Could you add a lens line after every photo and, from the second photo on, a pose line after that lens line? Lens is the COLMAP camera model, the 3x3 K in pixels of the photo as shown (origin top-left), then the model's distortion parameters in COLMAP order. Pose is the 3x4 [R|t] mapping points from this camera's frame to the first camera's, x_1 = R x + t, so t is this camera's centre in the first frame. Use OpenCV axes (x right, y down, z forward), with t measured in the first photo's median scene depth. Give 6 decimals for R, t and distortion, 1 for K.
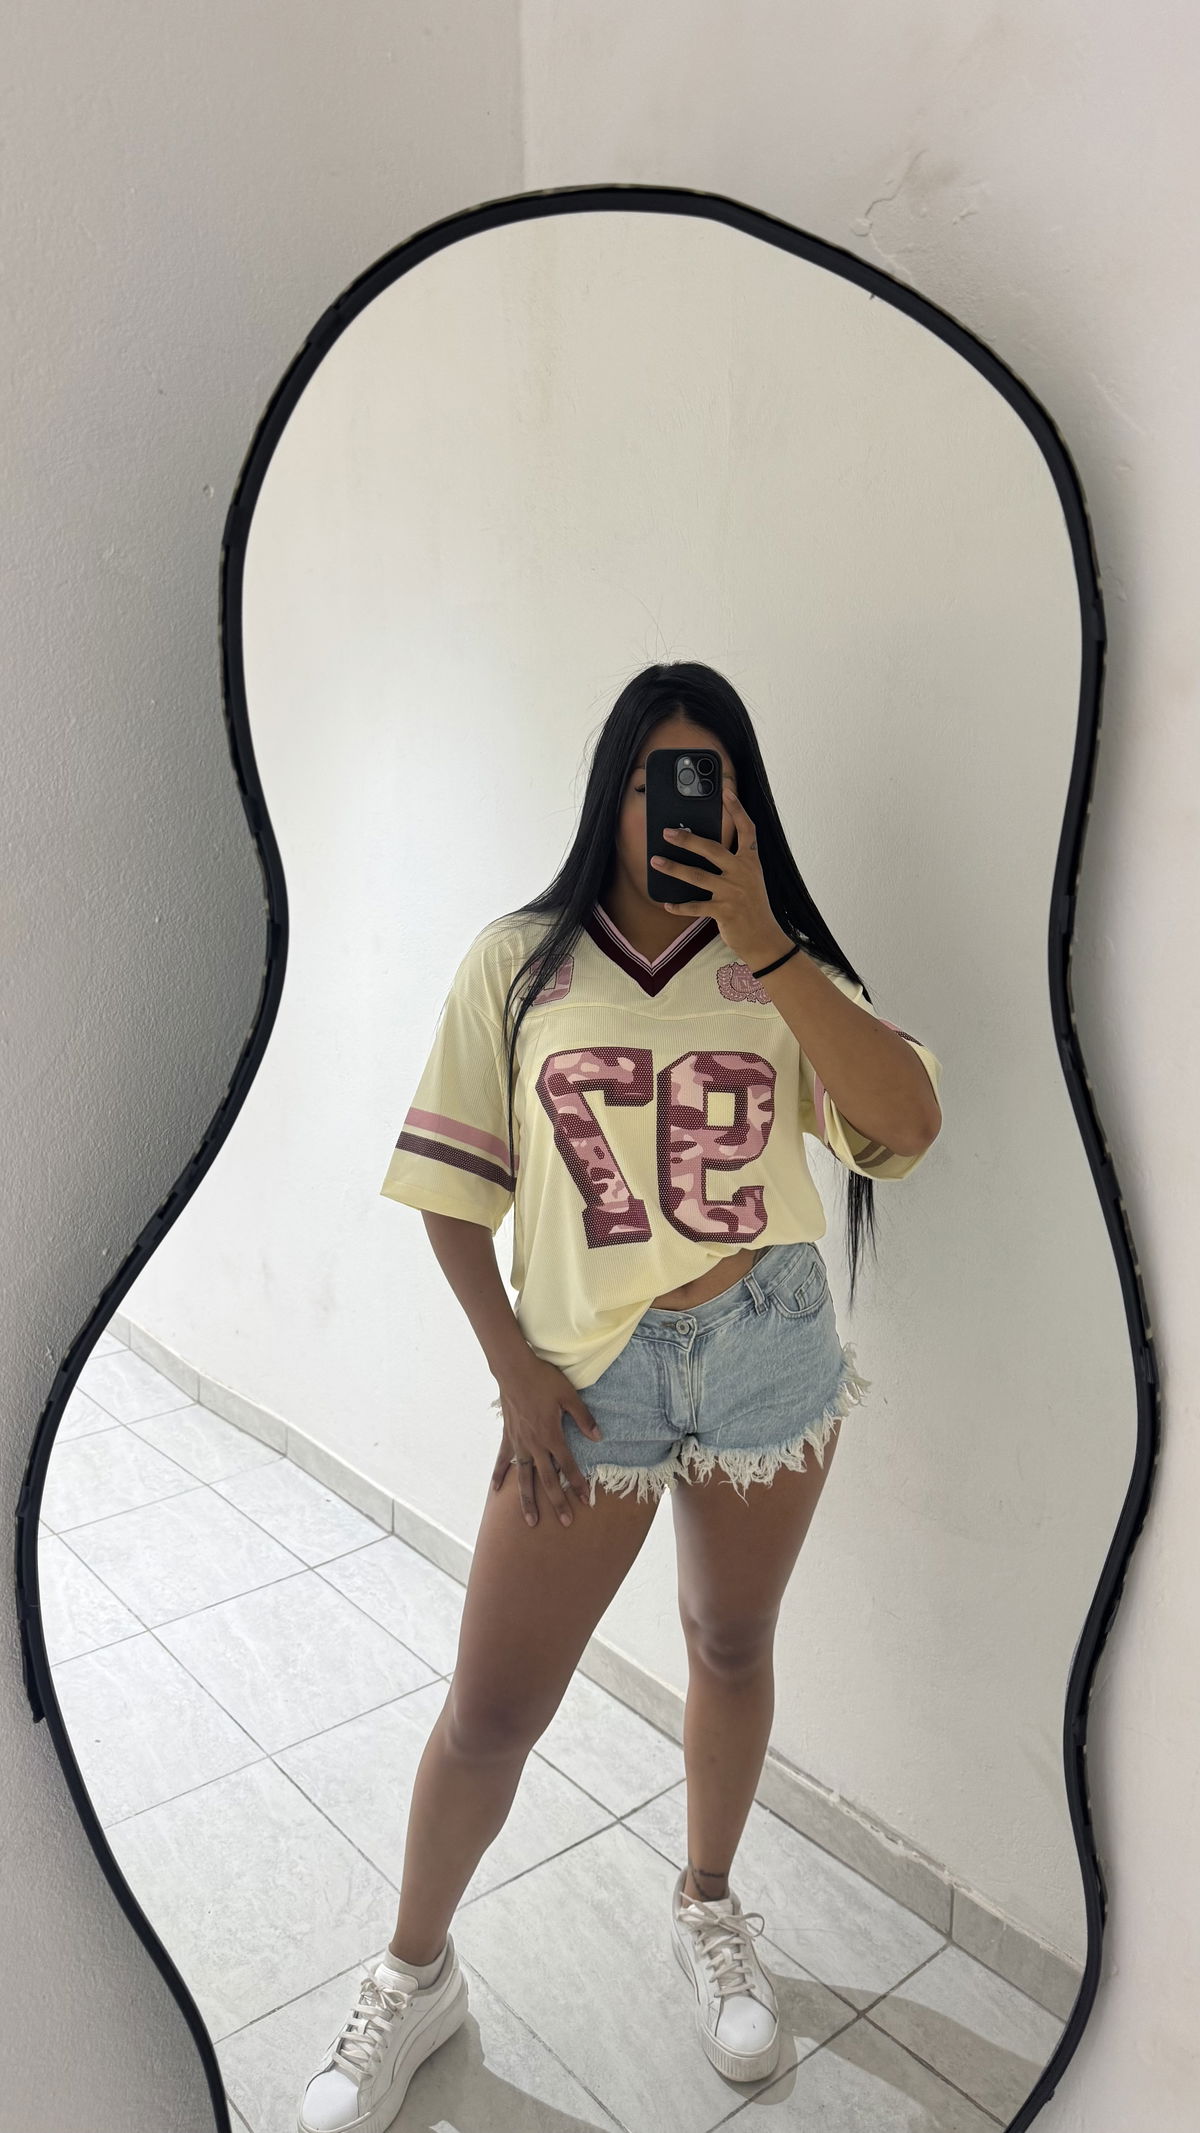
lens RADIAL K [[1563.3, 0, 601.2], [0, 1563.3, 1068.9], [0, 0, 1]] dist [0.049686, -0.090732]
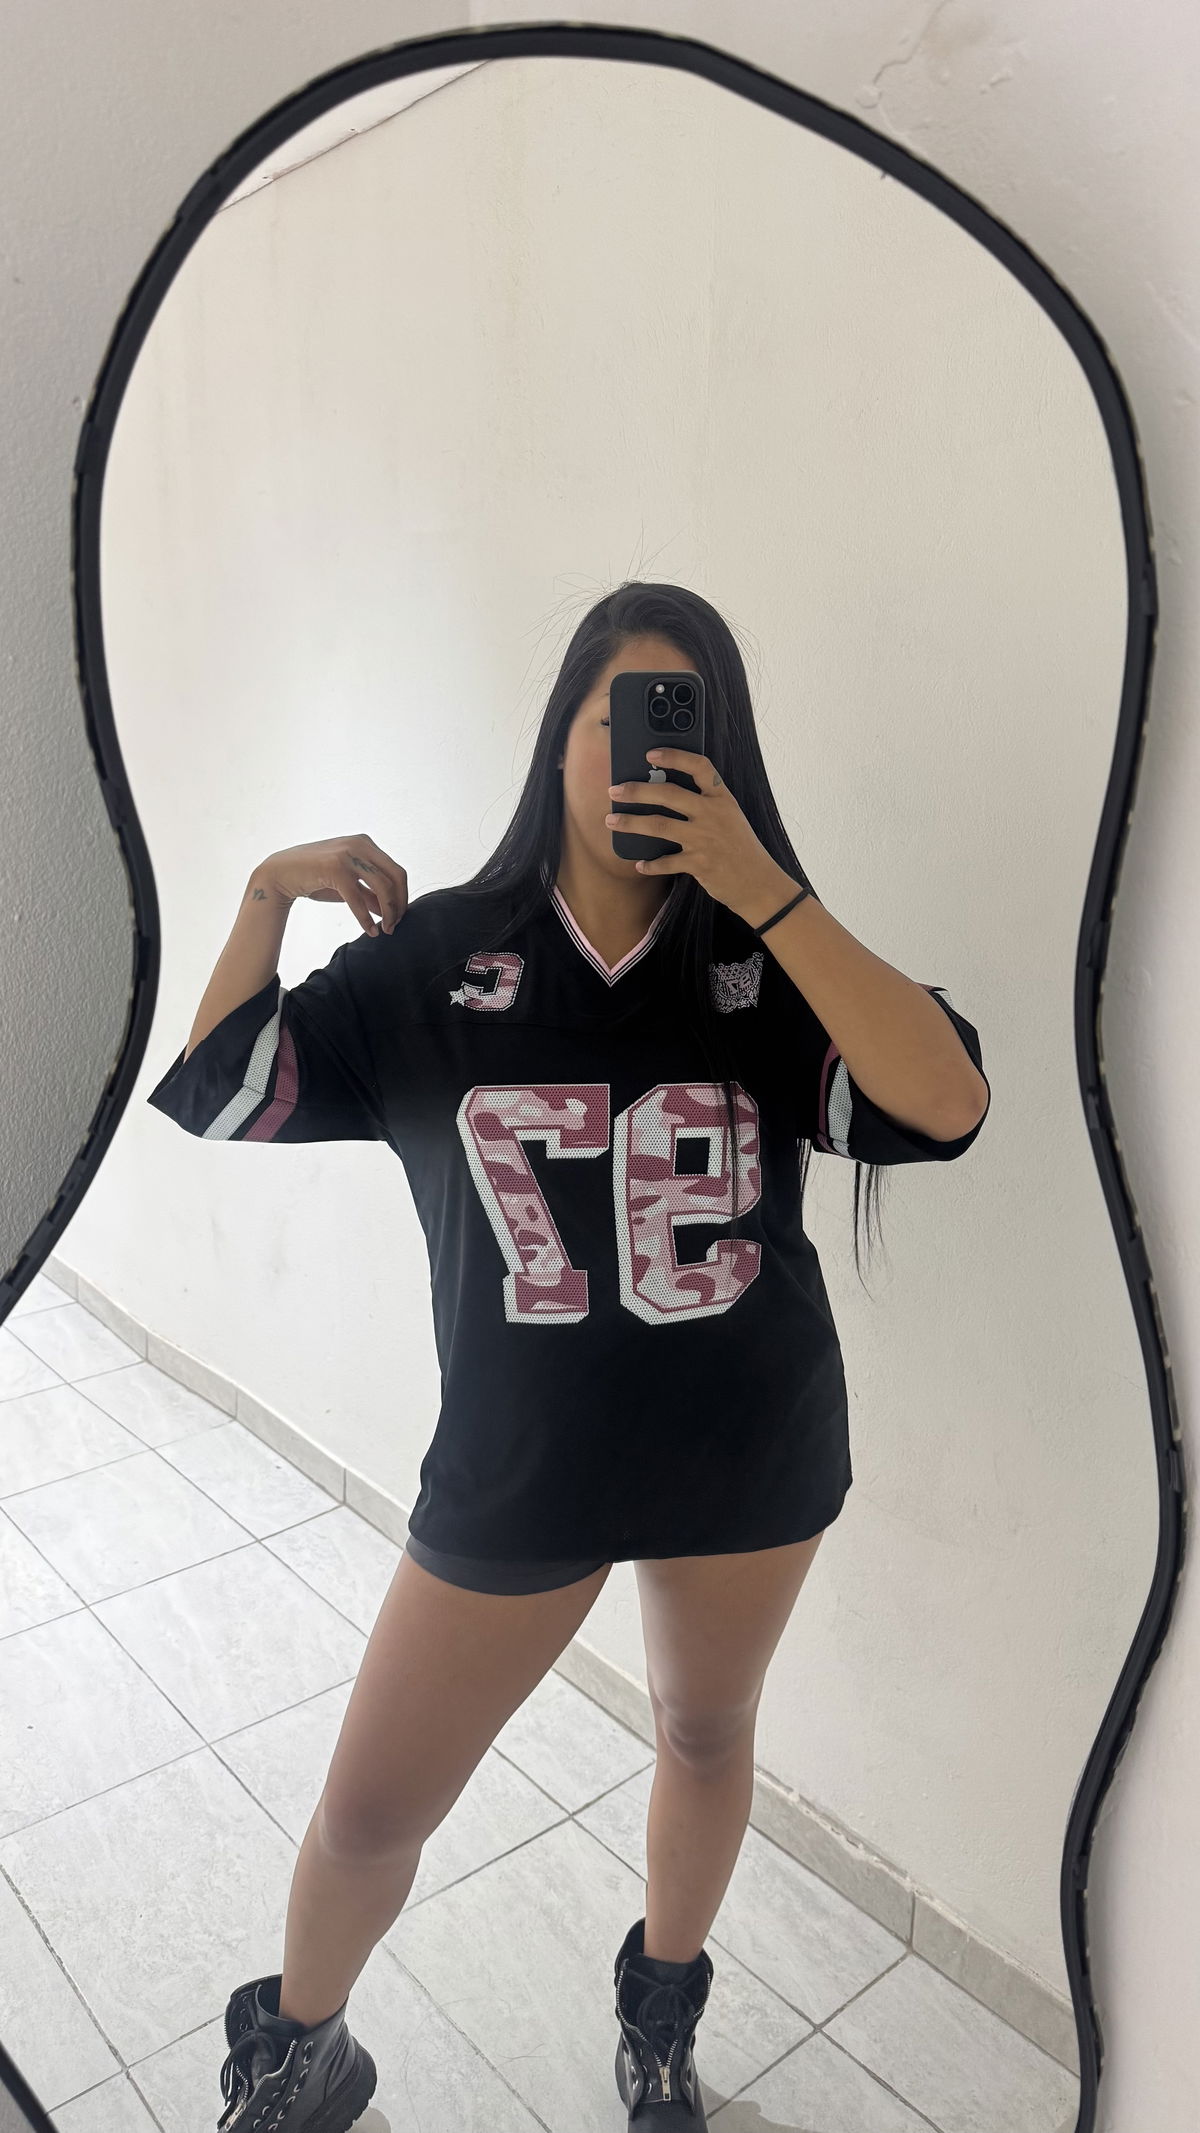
lens RADIAL K [[1552.9, 0, 614.8], [0, 1552.9, 1066.8], [0, 0, 1]] dist [0.021181, -0.037857]
pose [[0.999566, 0.012867, 0.026490, 0.016453], [-0.014040, 0.998908, 0.044566, -0.057169], [-0.025888, -0.044919, 0.998655, 0.154274]]
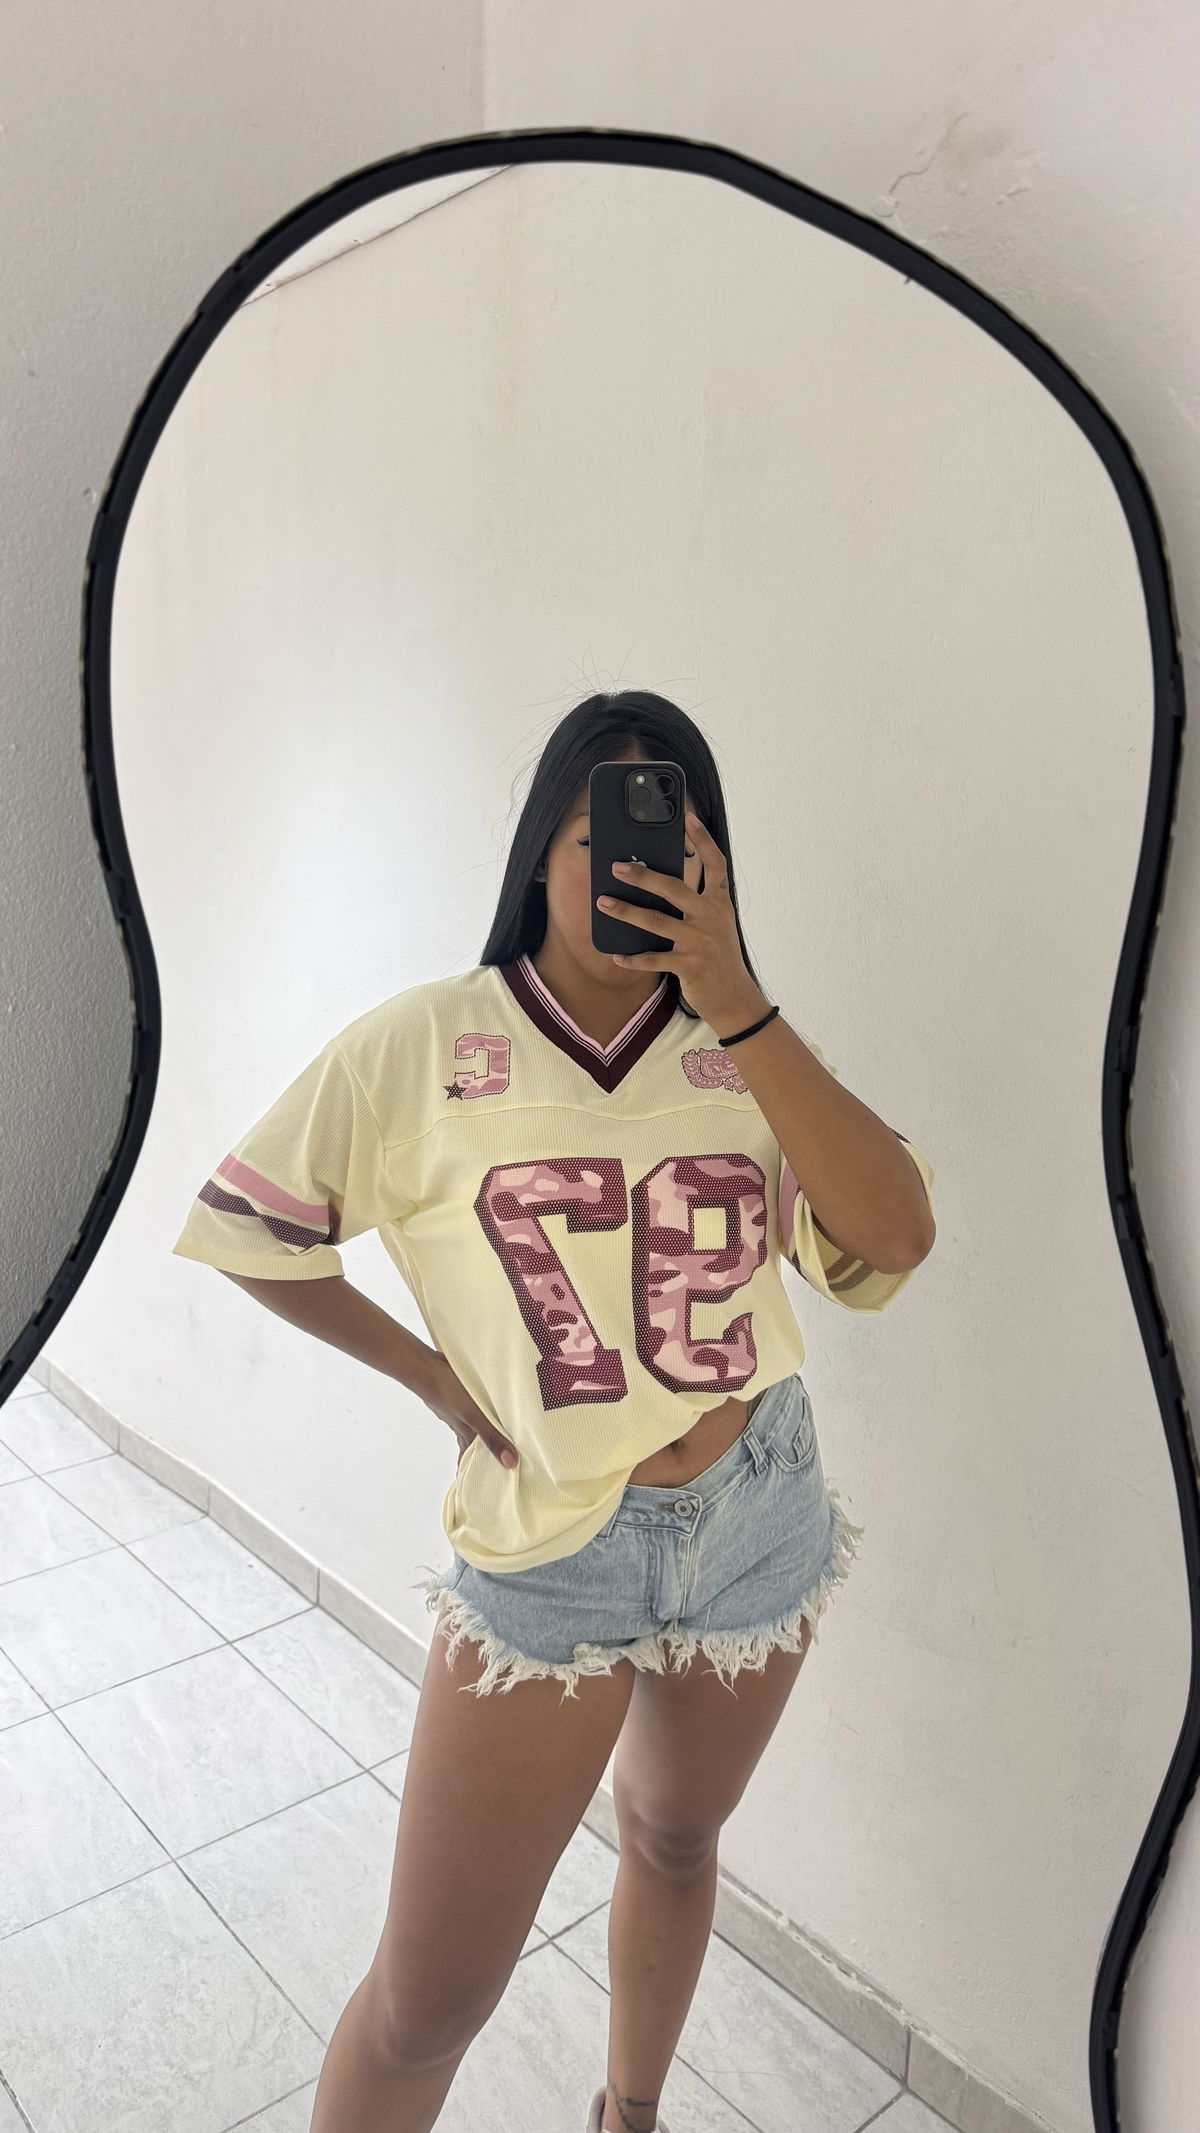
lens RADIAL K [[1553.3, 0, 600.0], [0, 1553.3, 1057.8], [0, 0, 1]] dist [0.004923, -0.010861]
pose [[0.999257, 0.023744, 0.030356, 0.000875], [-0.023243, 0.999589, -0.016783, -0.063321], [-0.030742, 0.016065, 0.999398, 0.178163]]
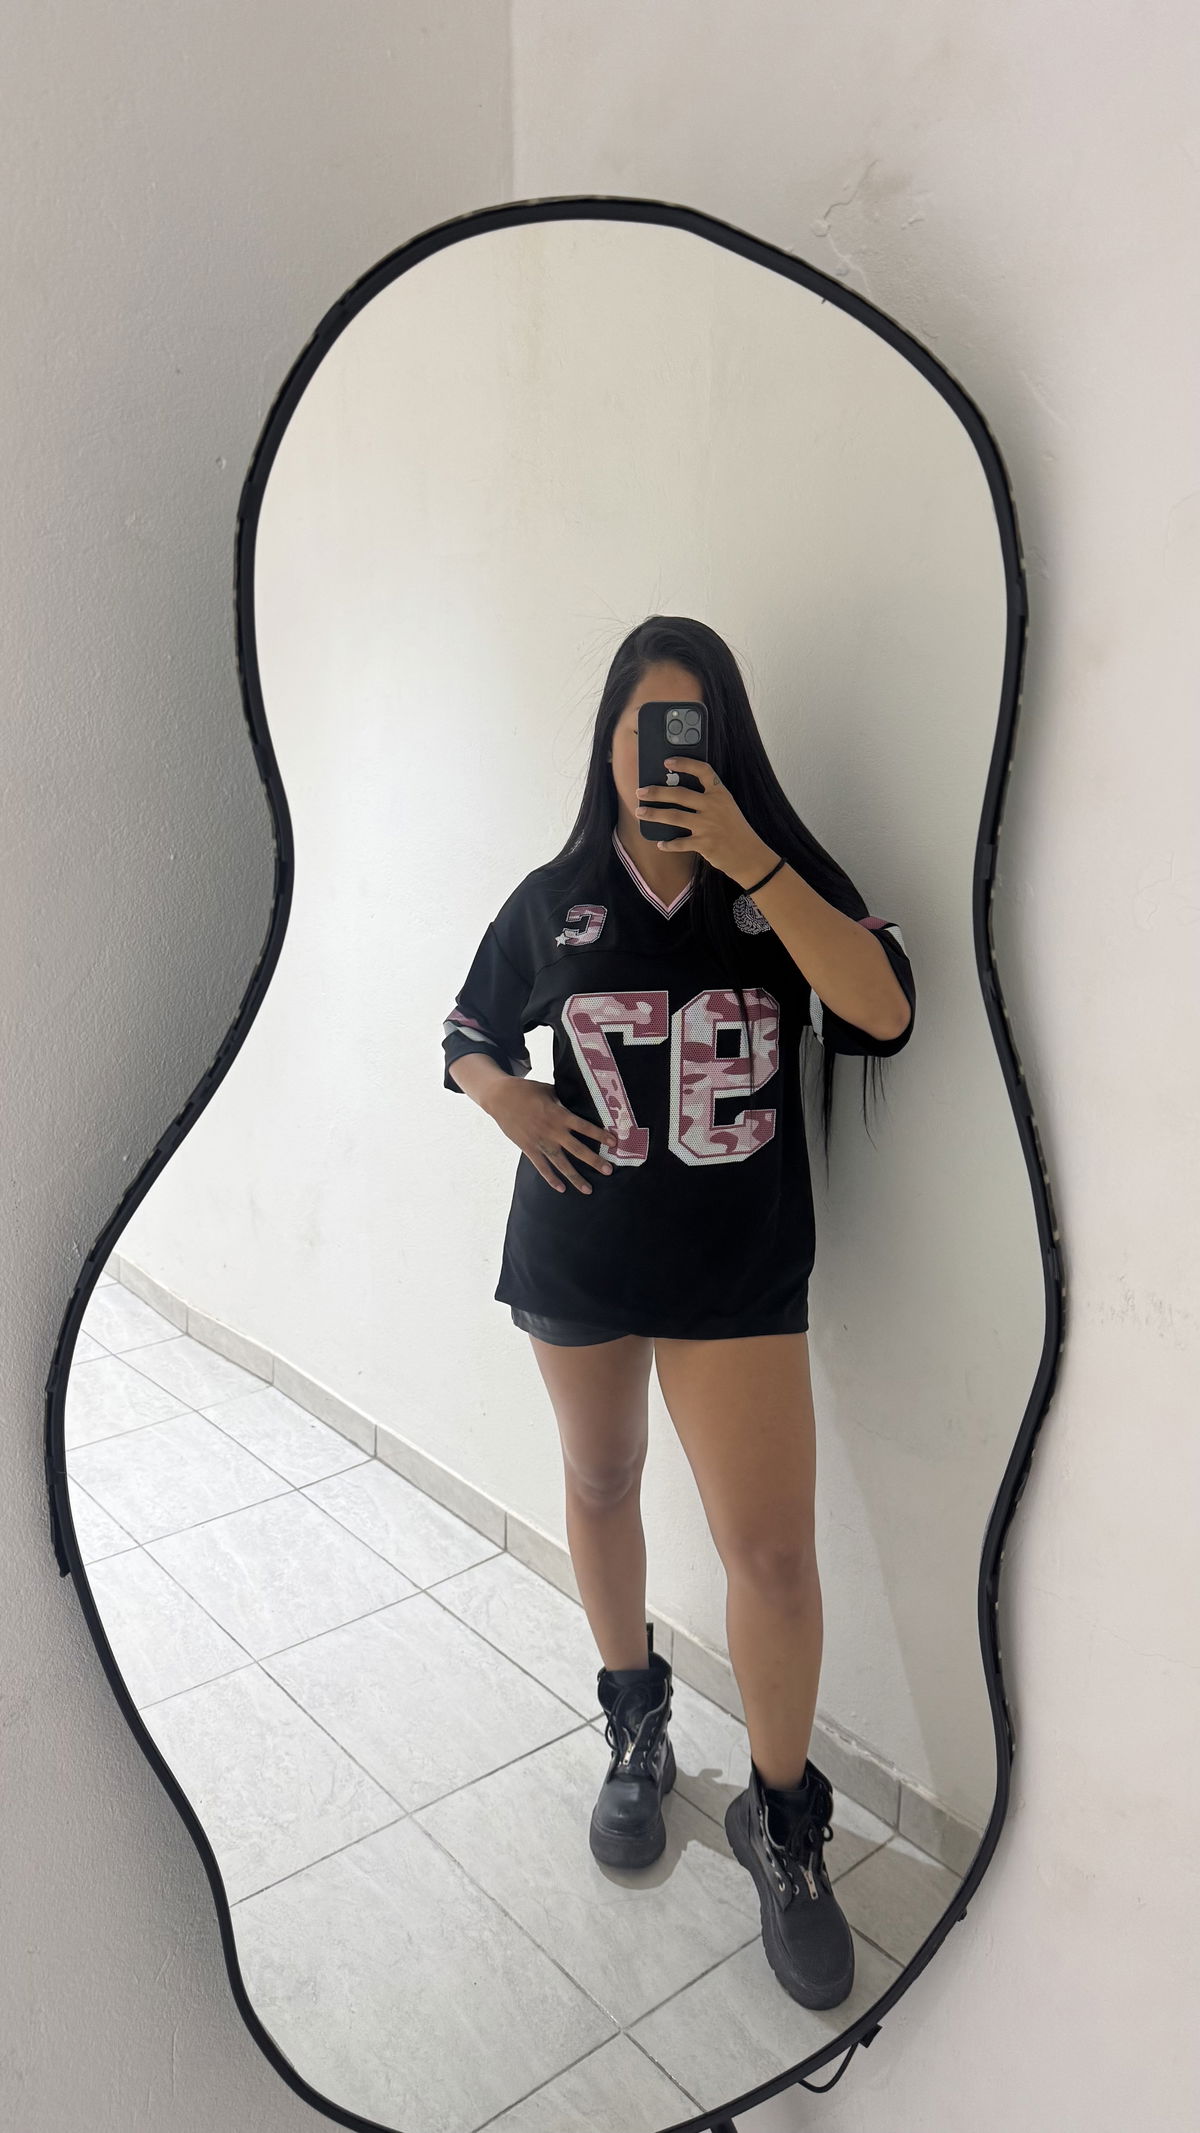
lens RADIAL K [[1566.6, 0, 590.9], [0, 1566.6, 1074.9], [0, 0, 1]] dist [0.110115, -0.225987]
pose [[0.999924, 0.011460, 0.004548, 0.007069], [-0.011608, 0.999349, 0.034166, 0.016220], [-0.004154, -0.034216, 0.999406, -0.113812]]
